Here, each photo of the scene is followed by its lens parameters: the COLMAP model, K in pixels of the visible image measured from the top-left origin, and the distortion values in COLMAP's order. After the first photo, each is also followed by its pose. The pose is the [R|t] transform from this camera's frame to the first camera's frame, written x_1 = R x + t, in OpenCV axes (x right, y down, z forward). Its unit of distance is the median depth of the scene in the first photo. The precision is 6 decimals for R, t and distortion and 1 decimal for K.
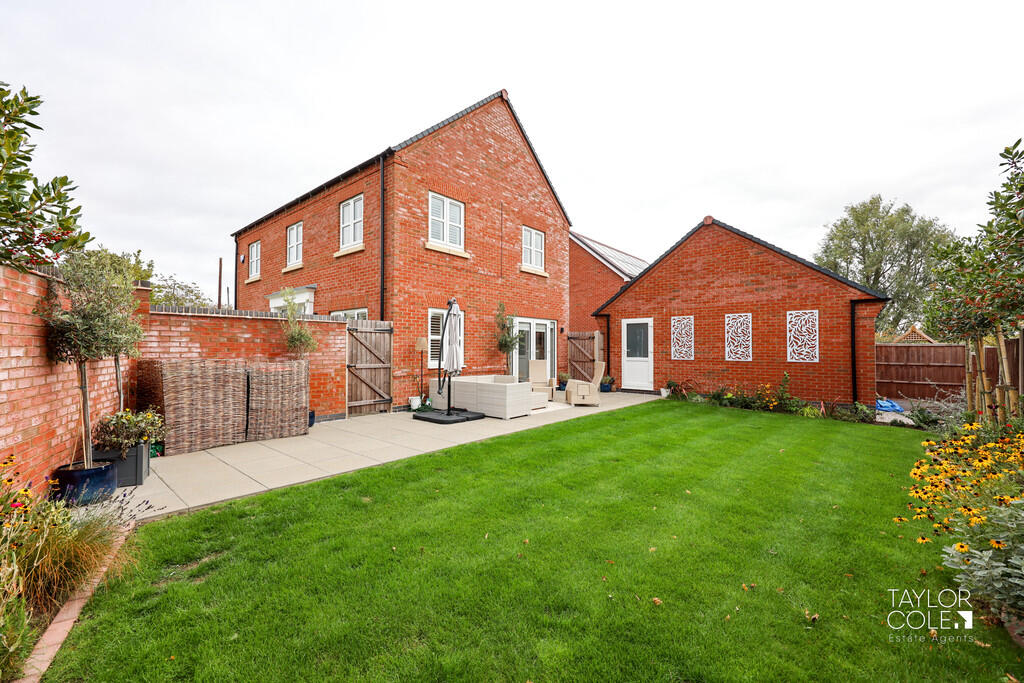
lens RADIAL K [[415.7, 0, 519.2], [0, 415.7, 341.8], [0, 0, 1]] dist [-0.001429, -0.000026]
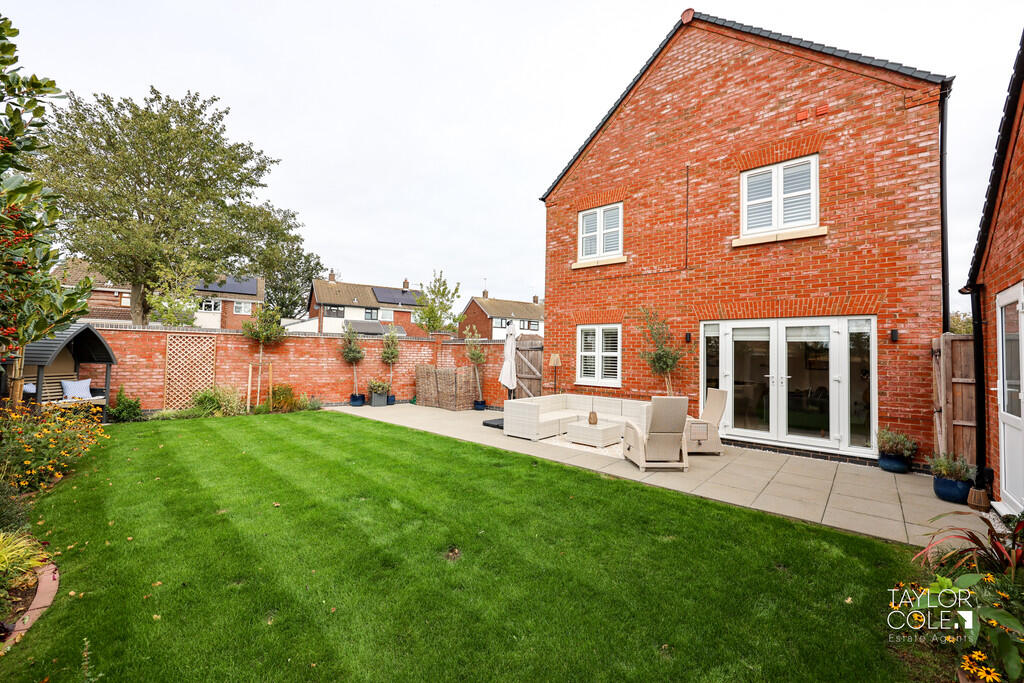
lens RADIAL K [[415.7, 0, 505.7], [0, 415.7, 339.5], [0, 0, 1]] dist [-0.001429, -0.000026]
pose [[-0.042114, -0.038122, -0.998385, 0.753056], [-0.005125, 0.999267, -0.037940, -0.005610], [0.999100, 0.003519, -0.042278, 0.797308]]
